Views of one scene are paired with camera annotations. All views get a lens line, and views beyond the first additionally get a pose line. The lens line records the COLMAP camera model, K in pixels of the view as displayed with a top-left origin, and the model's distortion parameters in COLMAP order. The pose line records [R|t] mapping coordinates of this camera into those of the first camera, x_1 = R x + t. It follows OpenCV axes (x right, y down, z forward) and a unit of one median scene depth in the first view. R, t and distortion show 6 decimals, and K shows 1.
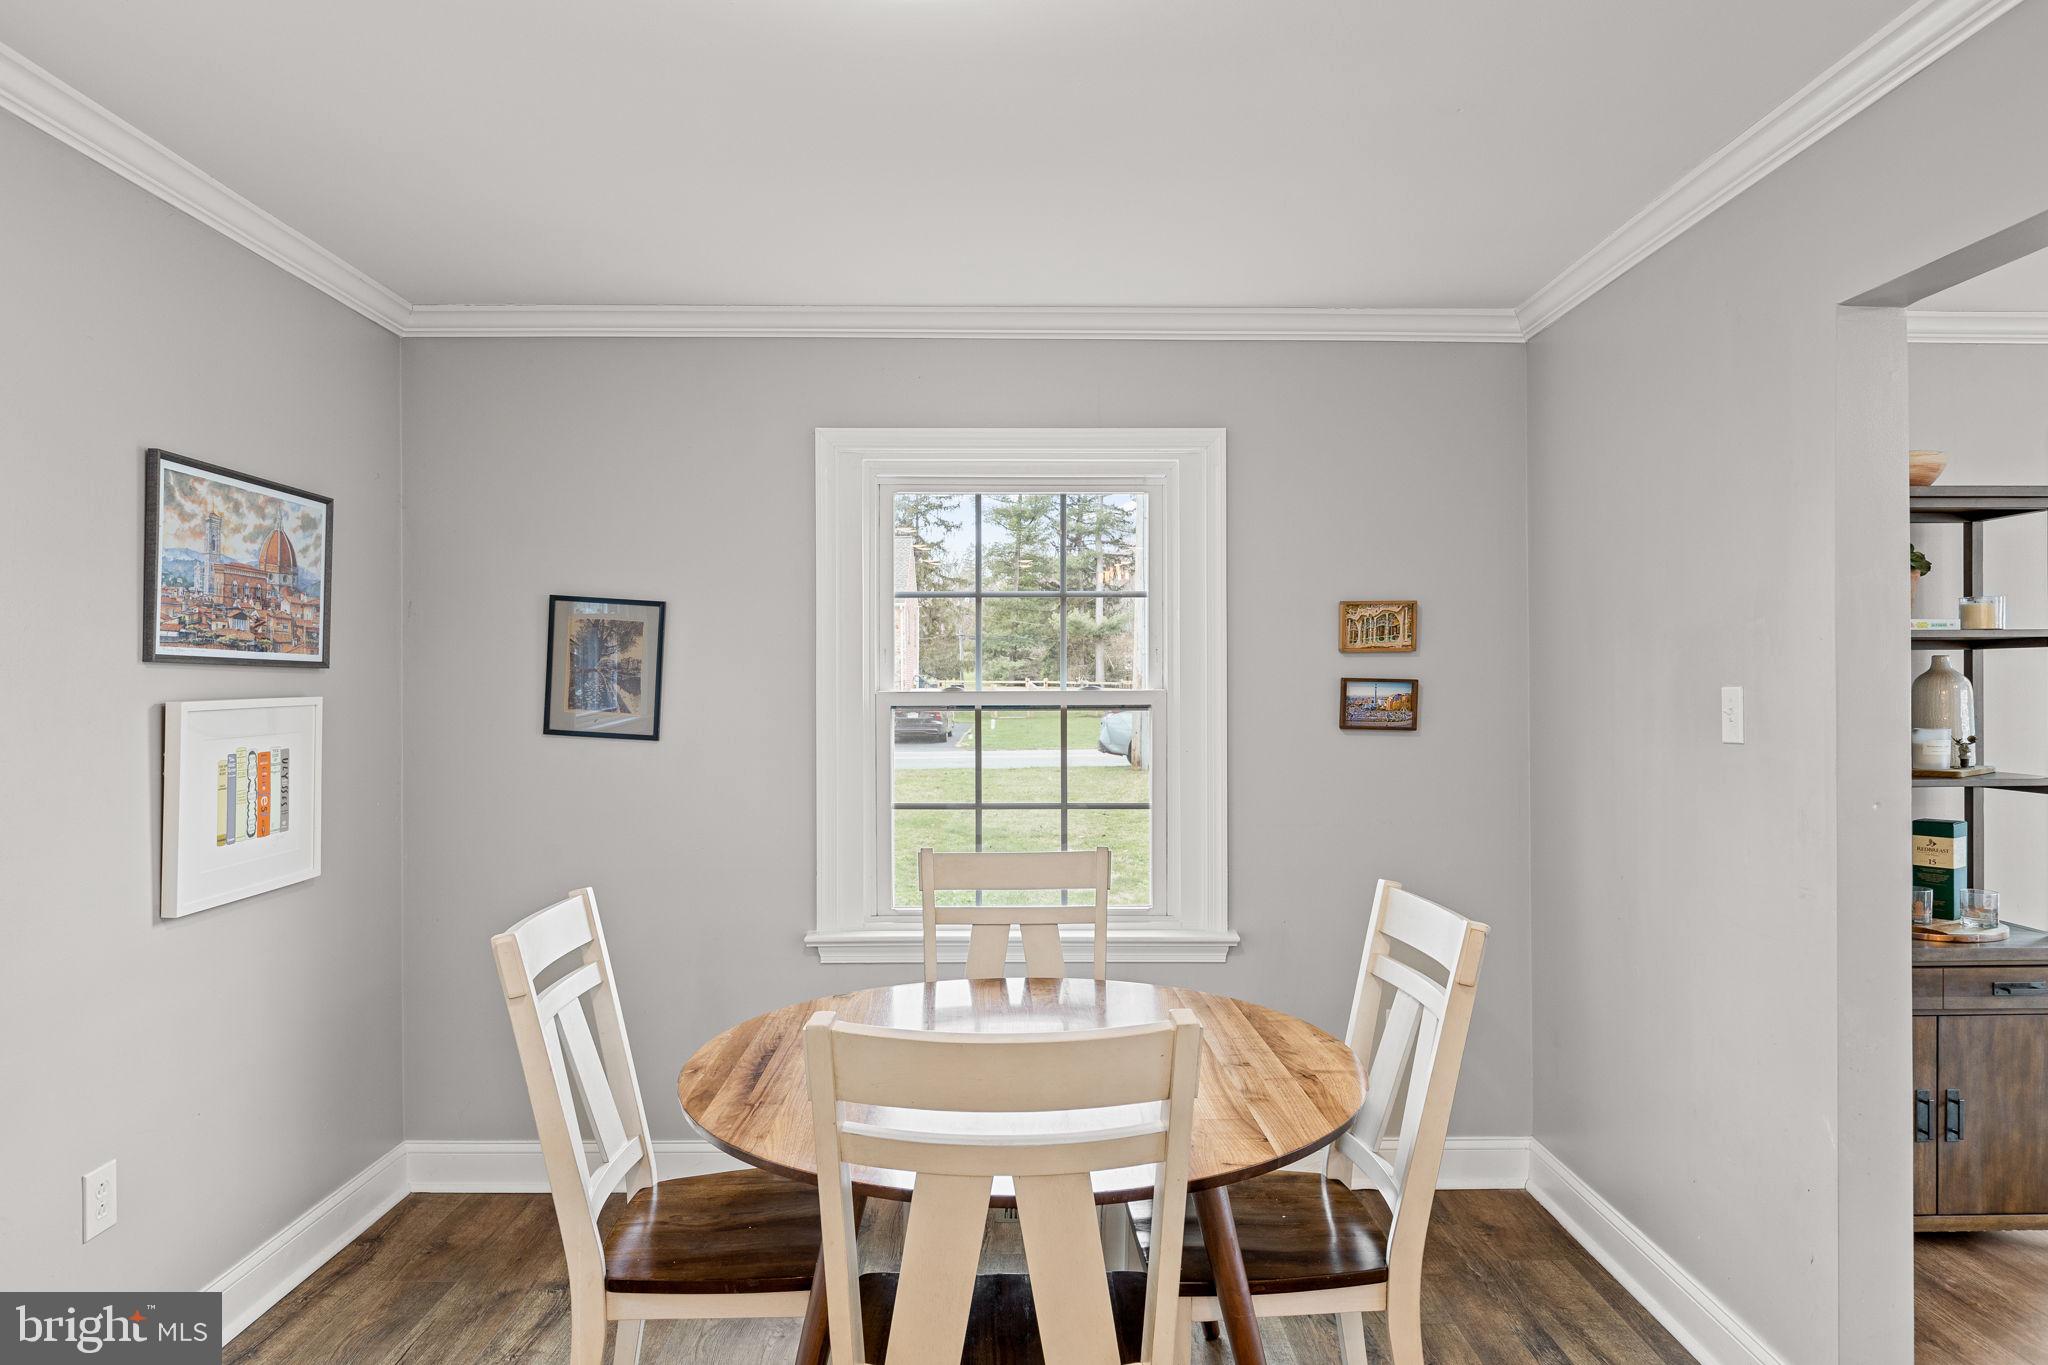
lens RADIAL K [[1214.7, 0, 1024.0], [0, 1214.7, 682.5], [0, 0, 1]] dist [0.000384, 0.000198]
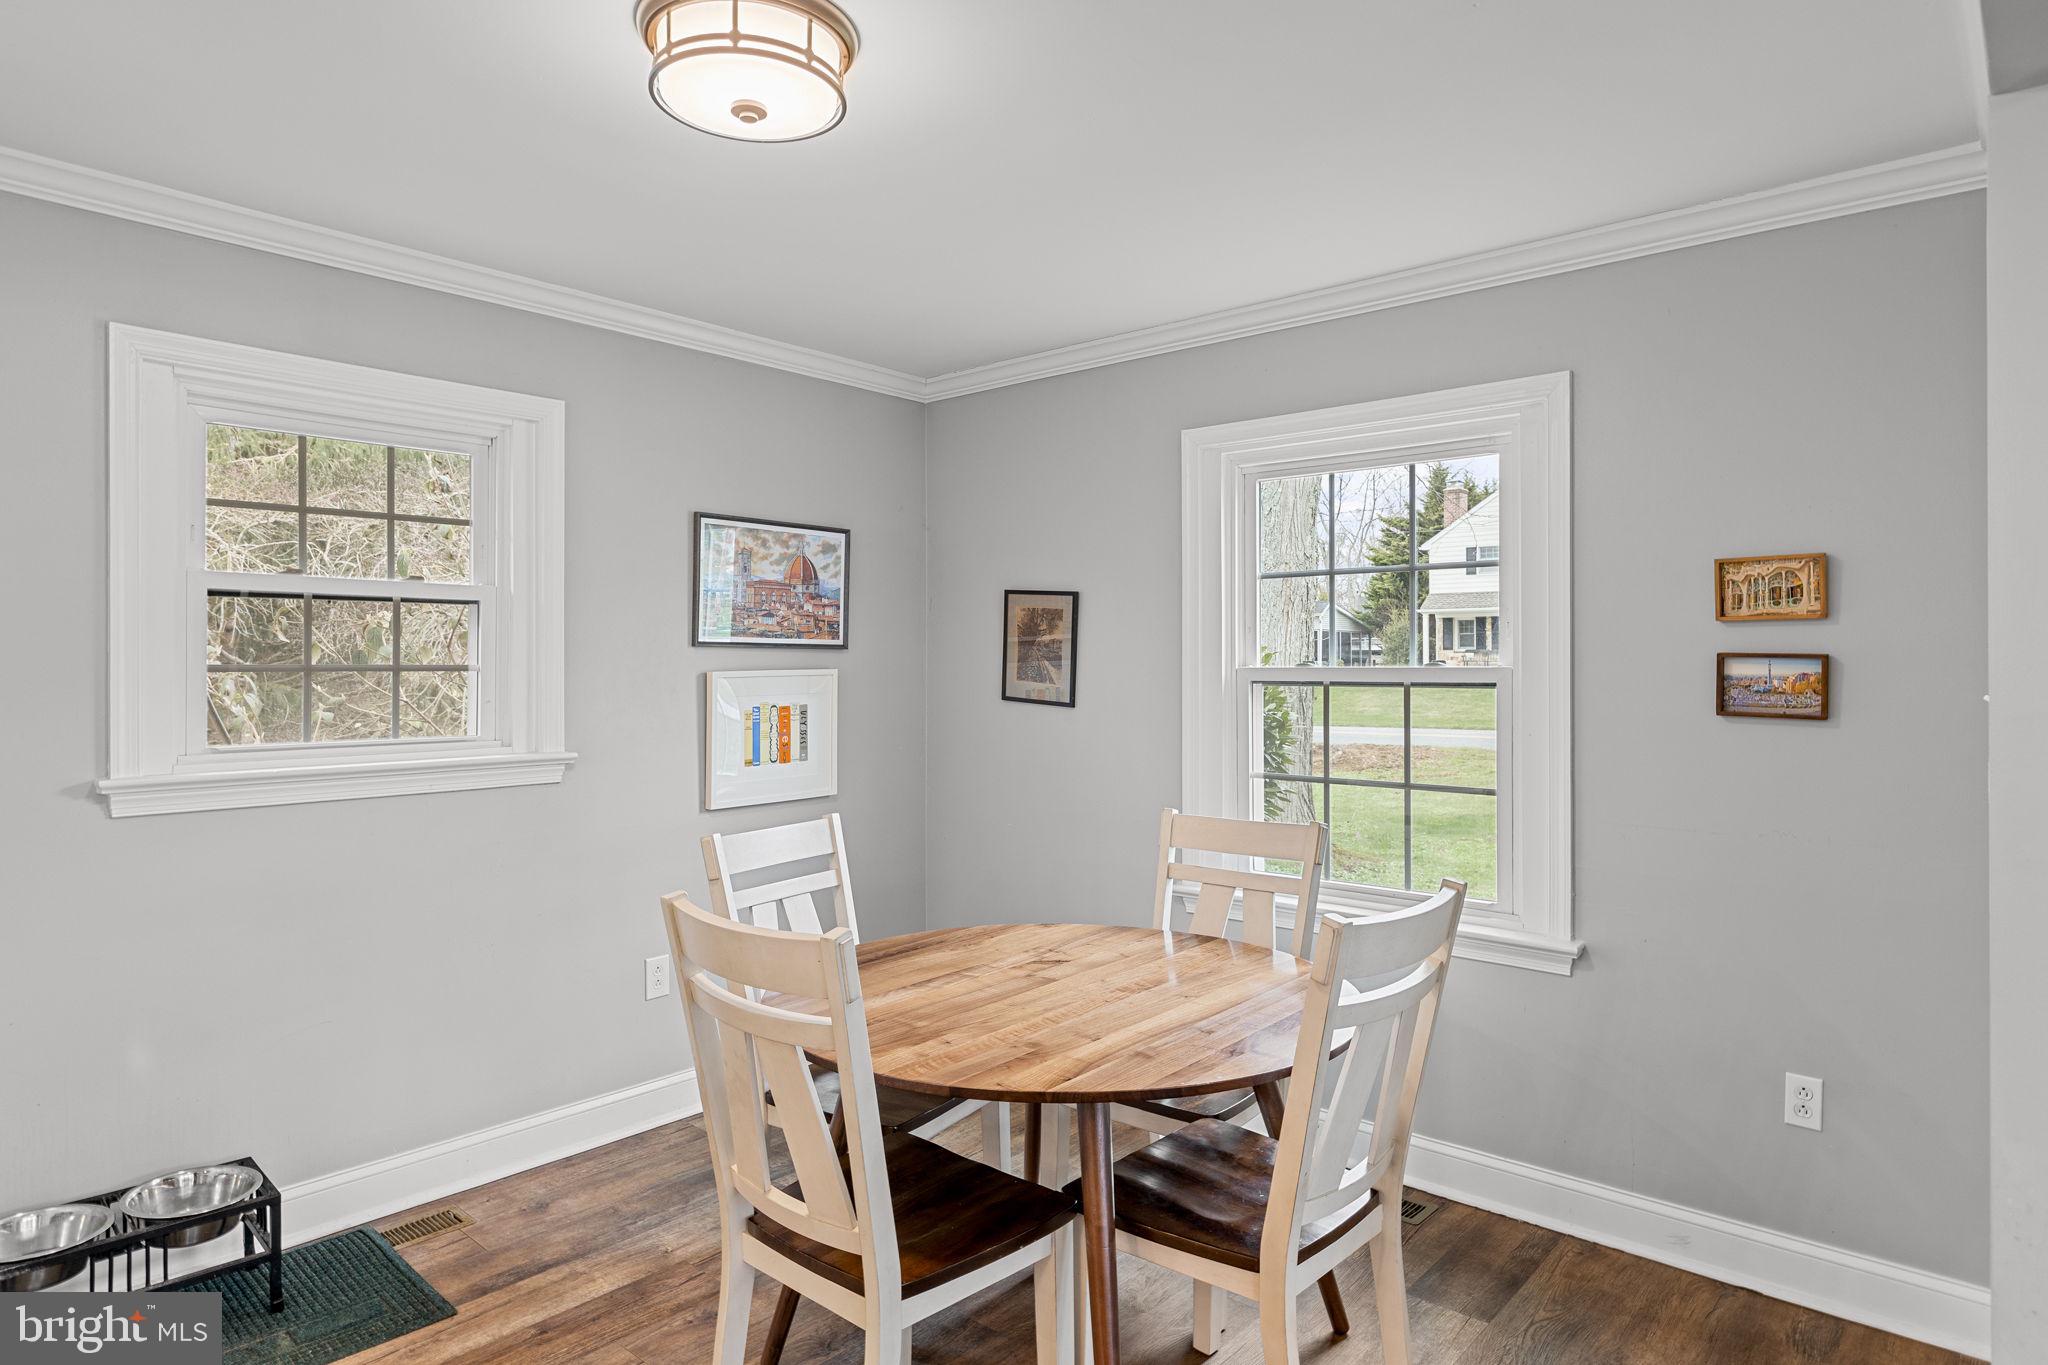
lens RADIAL K [[1182.0, 0, 1023.3], [0, 1182.0, 660.8], [0, 0, 1]] dist [-0.002165, -0.000576]
pose [[0.744721, 0.000239, -0.667376, 0.454854], [0.000584, 0.999999, 0.001010, 0.000557], [0.667376, -0.001142, 0.744720, 0.098541]]
